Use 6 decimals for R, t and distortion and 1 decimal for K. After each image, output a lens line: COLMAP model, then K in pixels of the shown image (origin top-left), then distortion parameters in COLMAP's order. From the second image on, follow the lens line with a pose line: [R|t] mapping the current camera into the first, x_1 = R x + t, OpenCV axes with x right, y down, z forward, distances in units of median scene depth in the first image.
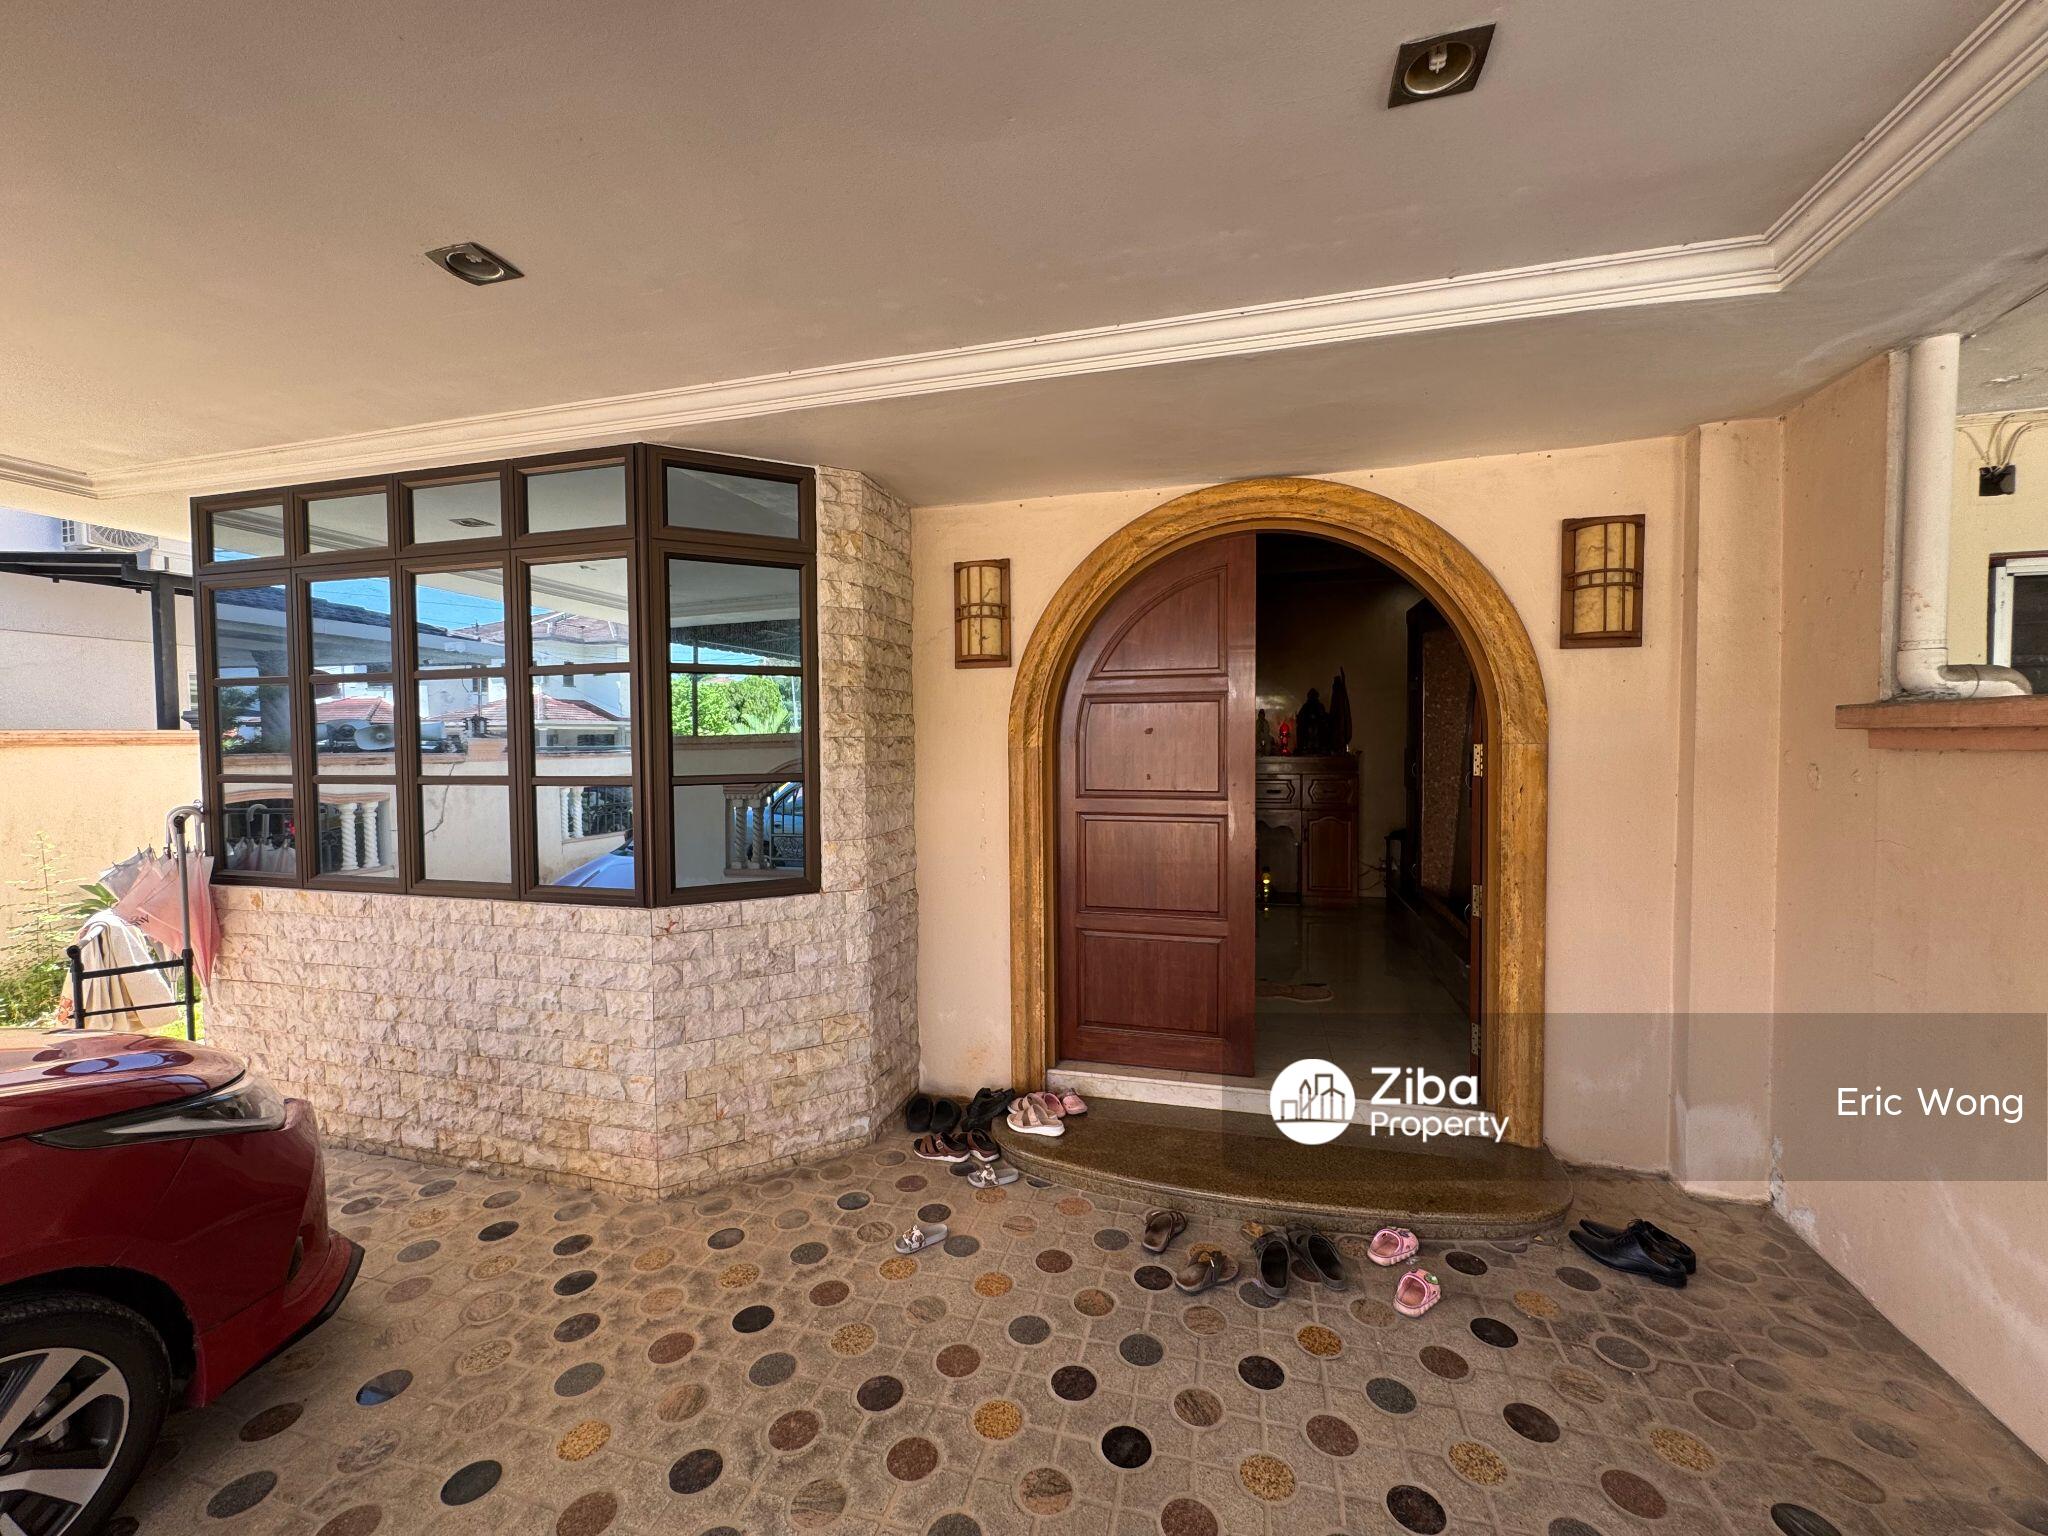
lens RADIAL K [[820.1, 0, 1024.0], [0, 820.1, 768.0], [0, 0, 1]] dist [-0.003965, 0.001231]
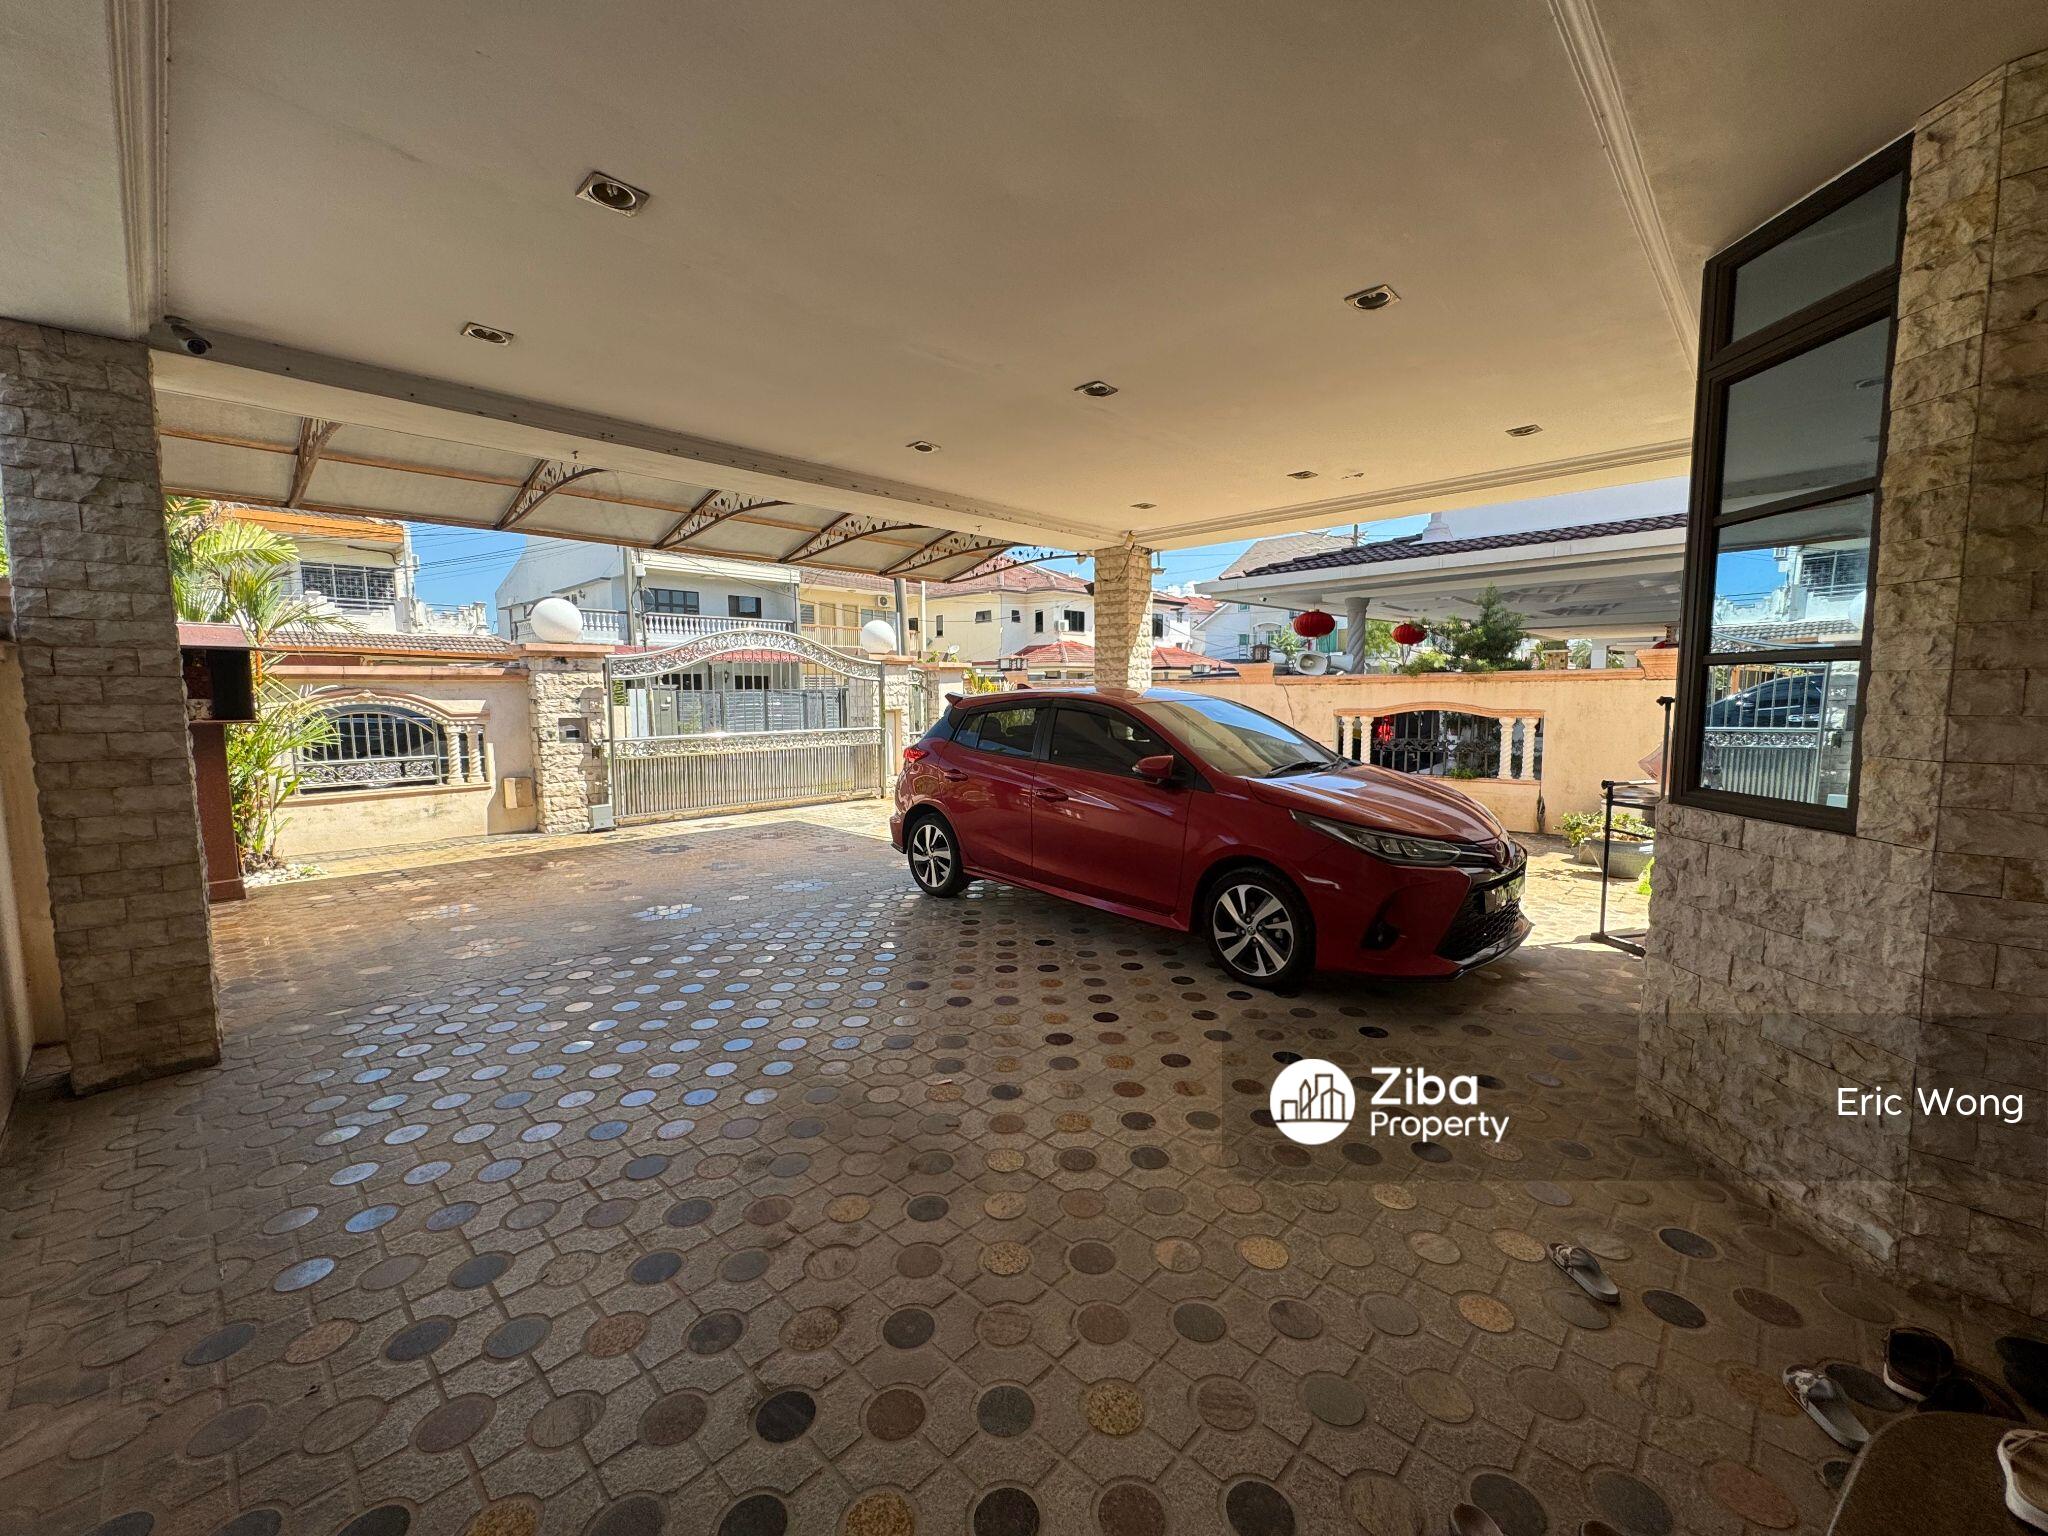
lens RADIAL K [[820.1, 0, 1024.0], [0, 820.1, 768.0], [0, 0, 1]] dist [-0.003965, 0.001231]
pose [[-0.471046, 0.095394, -0.876935, 0.614082], [-0.019184, 0.992792, 0.118302, 0.038061], [0.881900, 0.072549, -0.465821, 0.738129]]
